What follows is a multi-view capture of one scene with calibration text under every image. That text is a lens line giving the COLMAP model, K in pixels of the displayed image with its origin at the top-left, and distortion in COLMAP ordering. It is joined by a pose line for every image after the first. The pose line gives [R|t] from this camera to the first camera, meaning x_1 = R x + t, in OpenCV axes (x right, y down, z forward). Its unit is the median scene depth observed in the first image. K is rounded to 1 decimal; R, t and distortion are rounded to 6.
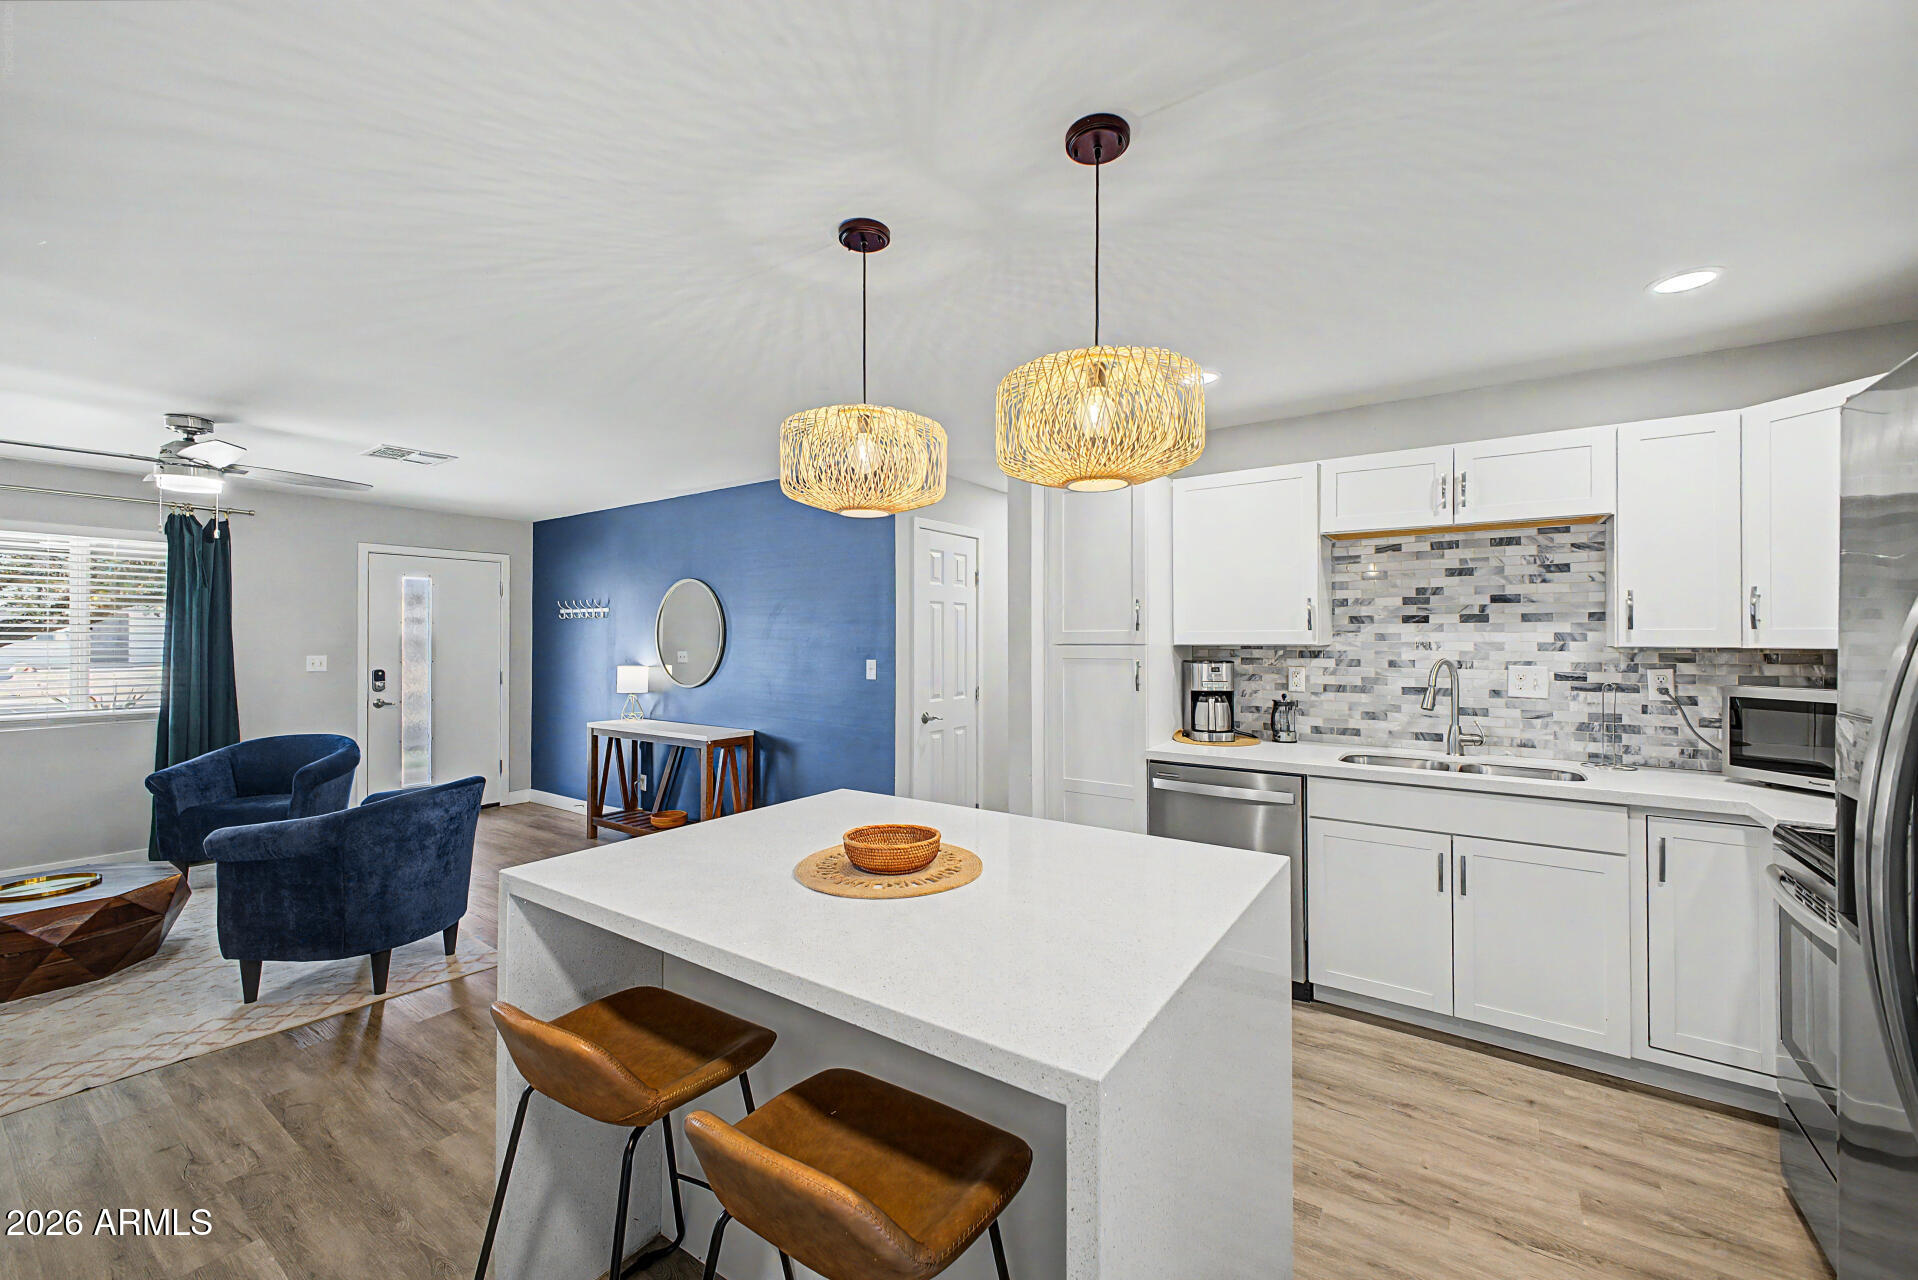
lens RADIAL K [[765.5, 0, 961.2], [0, 765.5, 635.0], [0, 0, 1]] dist [0.013245, -0.001419]
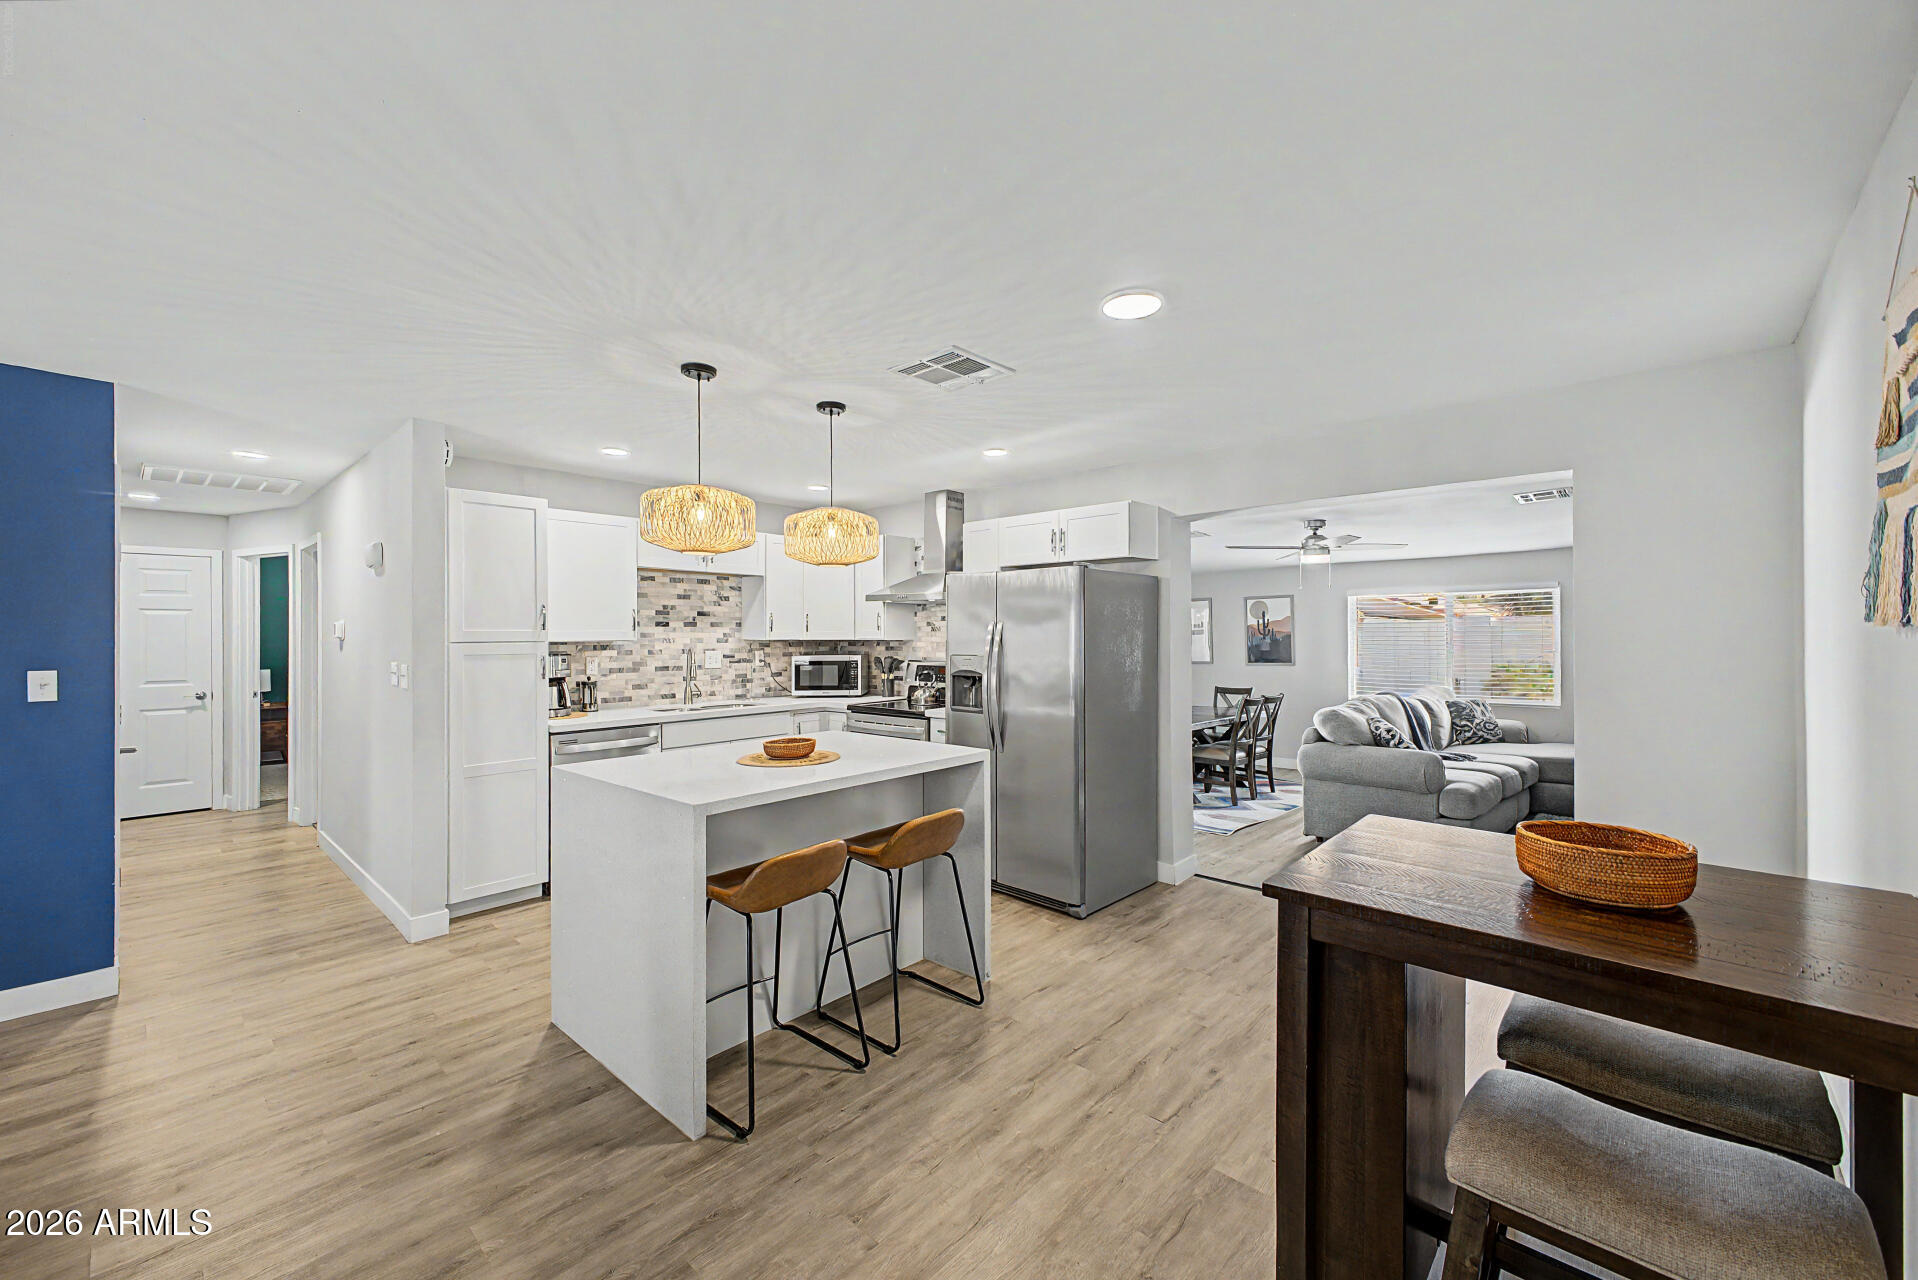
lens RADIAL K [[765.5, 0, 975.4], [0, 765.5, 630.4], [0, 0, 1]] dist [0.013245, -0.001419]
pose [[0.125987, 0.004485, 0.992022, -0.984072], [-0.000837, 0.999990, -0.004415, -0.001239], [-0.992032, -0.000274, 0.125990, 0.152784]]
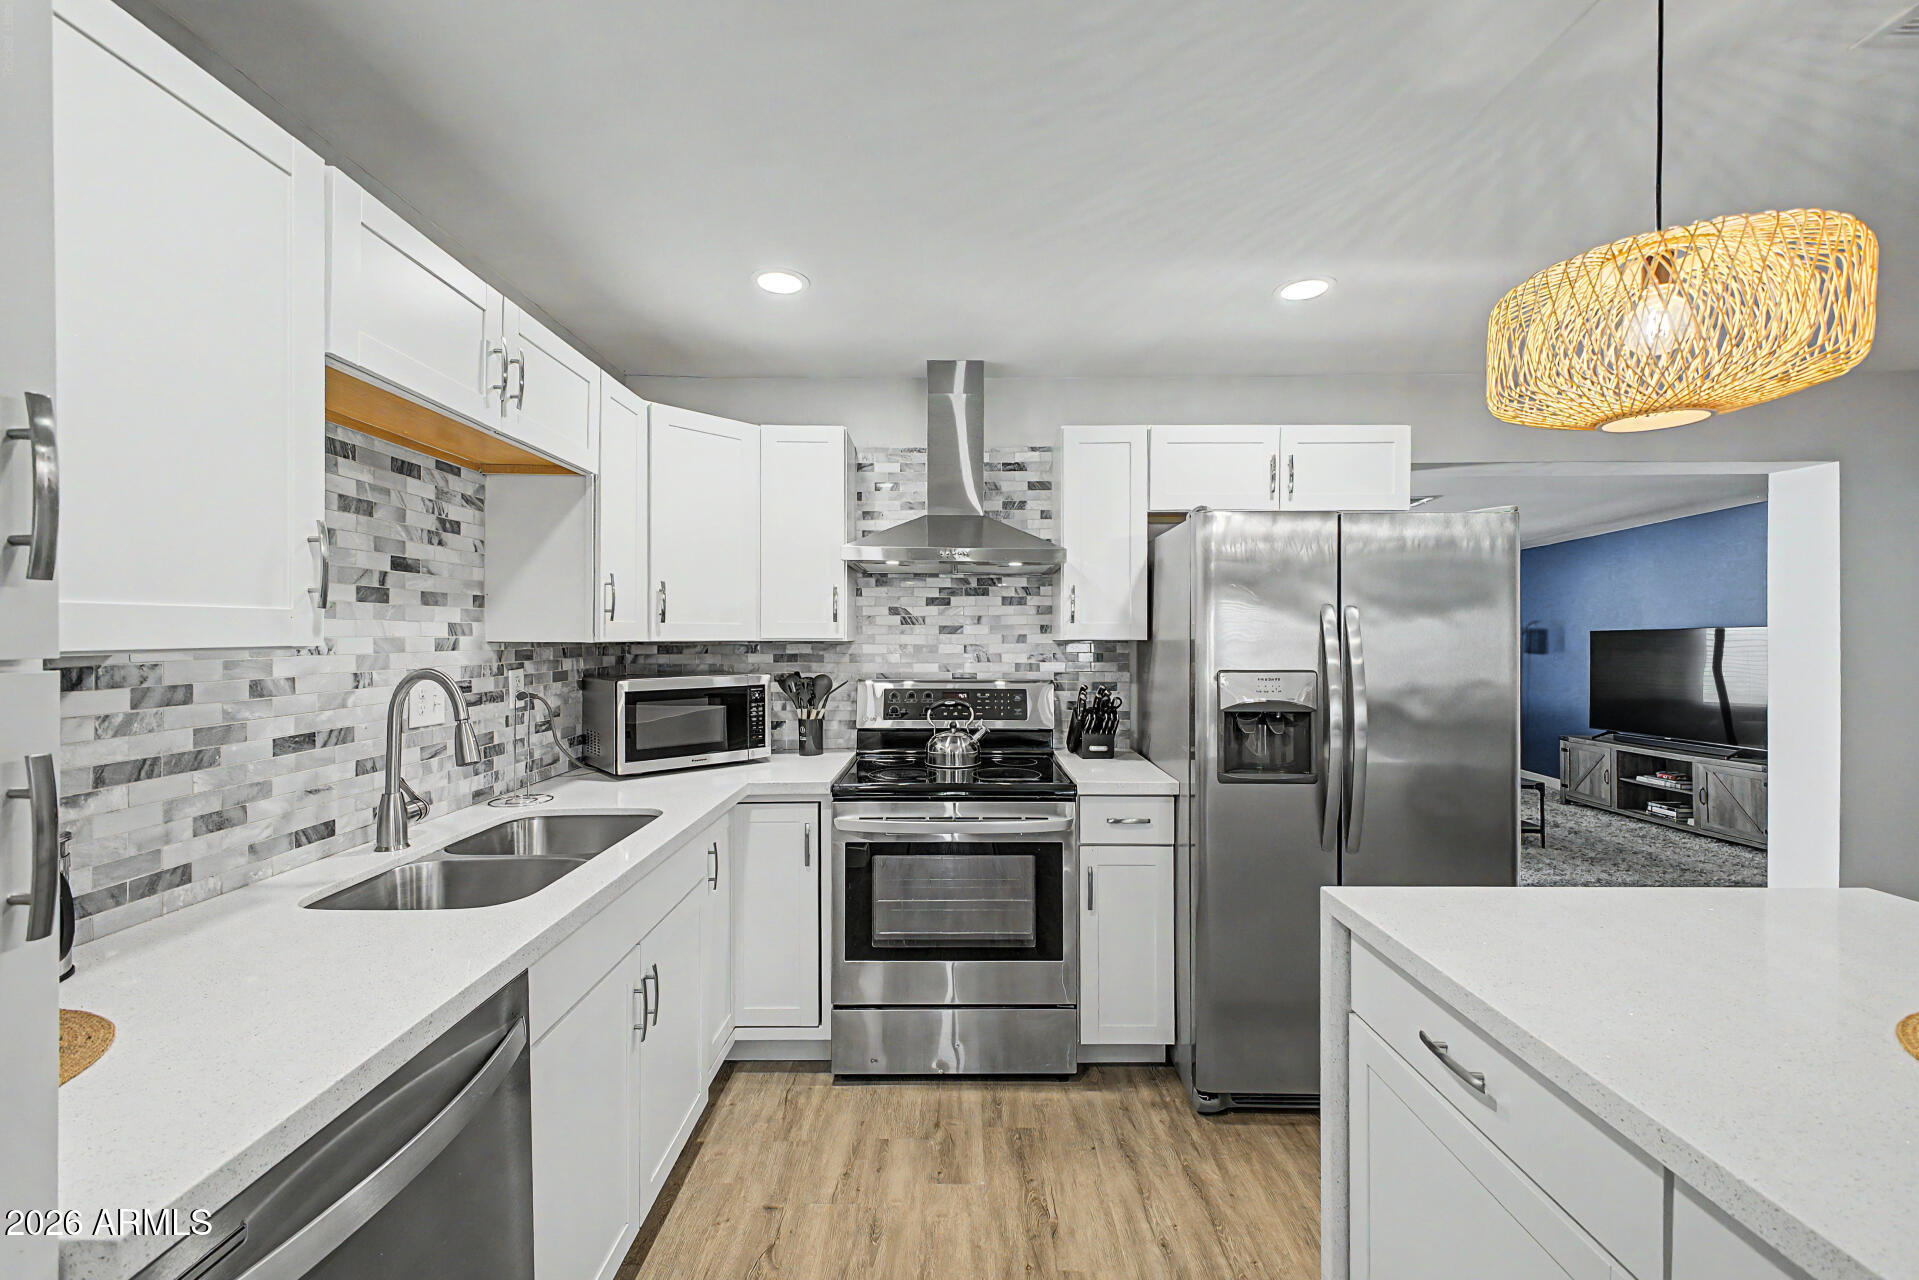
lens RADIAL K [[765.9, 0, 963.5], [0, 765.9, 638.9], [0, 0, 1]] dist [0.013245, -0.001419]
pose [[-0.564768, -0.007092, 0.825219, -0.028160], [-0.005042, 0.999974, 0.005142, 0.005040], [-0.825234, -0.001257, -0.564789, 0.988427]]
